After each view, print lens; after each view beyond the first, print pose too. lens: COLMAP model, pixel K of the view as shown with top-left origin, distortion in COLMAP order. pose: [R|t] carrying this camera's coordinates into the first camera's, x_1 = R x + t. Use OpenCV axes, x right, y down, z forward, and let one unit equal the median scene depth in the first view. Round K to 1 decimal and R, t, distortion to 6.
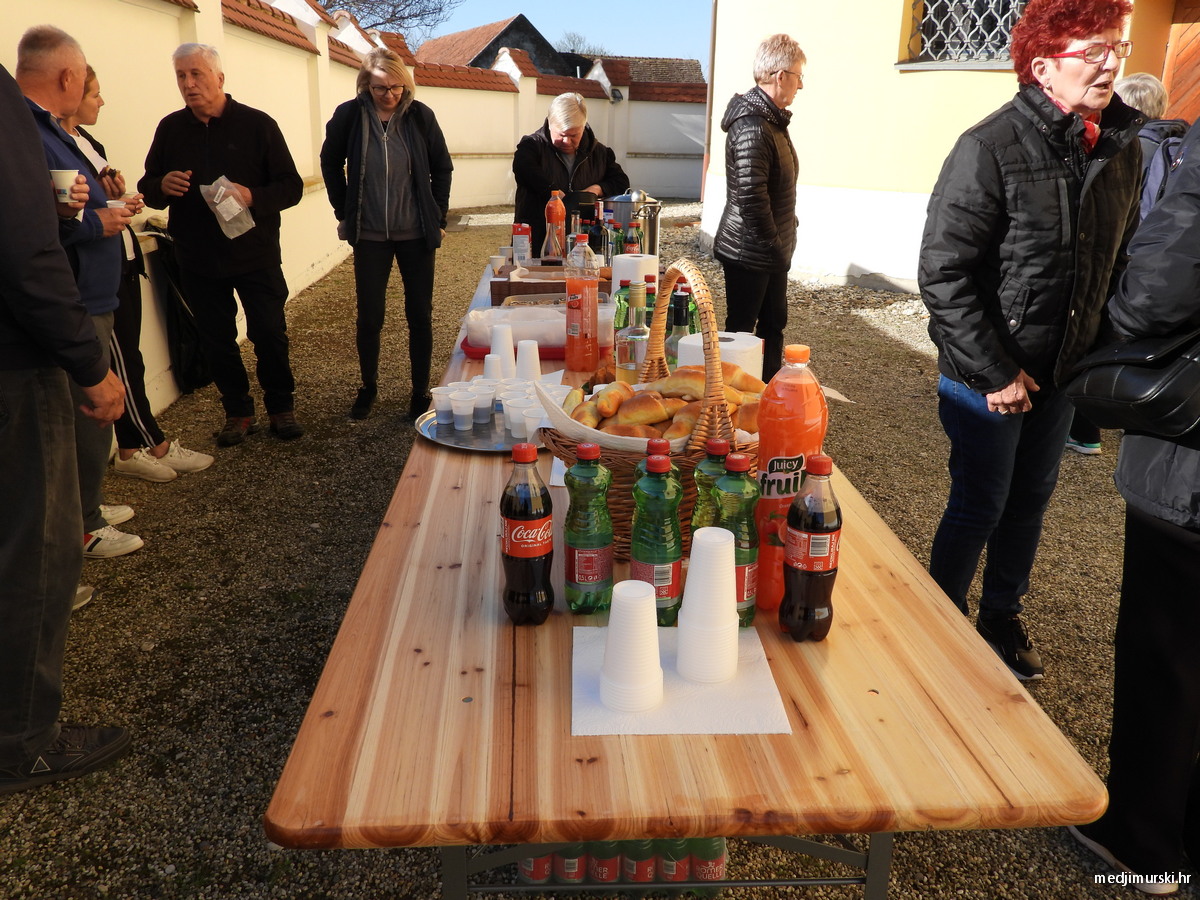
lens RADIAL K [[1005.8, 0, 600.0], [0, 1005.8, 450.0], [0, 0, 1]] dist [-0.006517, 0.006401]
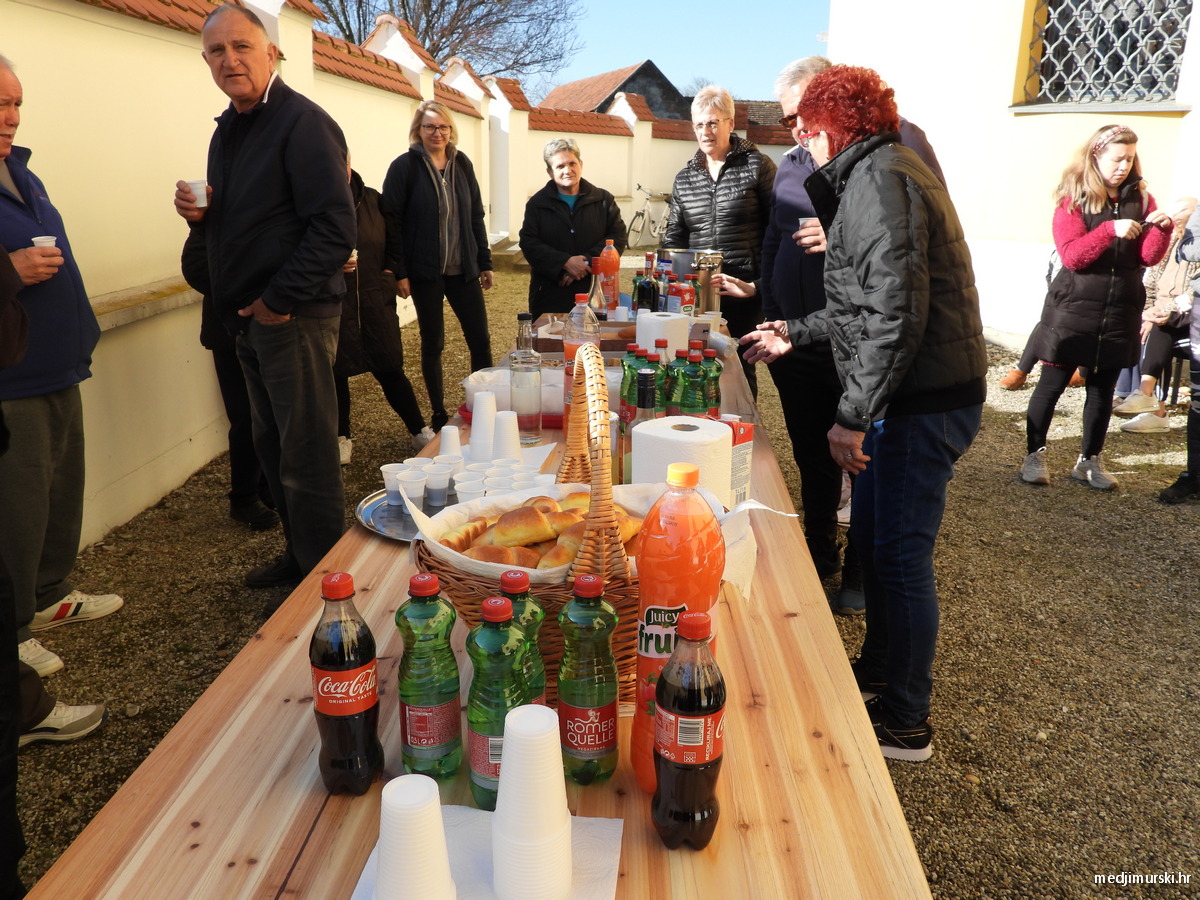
lens RADIAL K [[1005.8, 0, 600.0], [0, 1005.8, 450.0], [0, 0, 1]] dist [-0.006517, 0.006401]
pose [[0.992299, 0.034951, -0.118836, 0.076072], [-0.039548, 0.998549, -0.036547, -0.028573], [0.117386, 0.040965, 0.992241, 0.073404]]
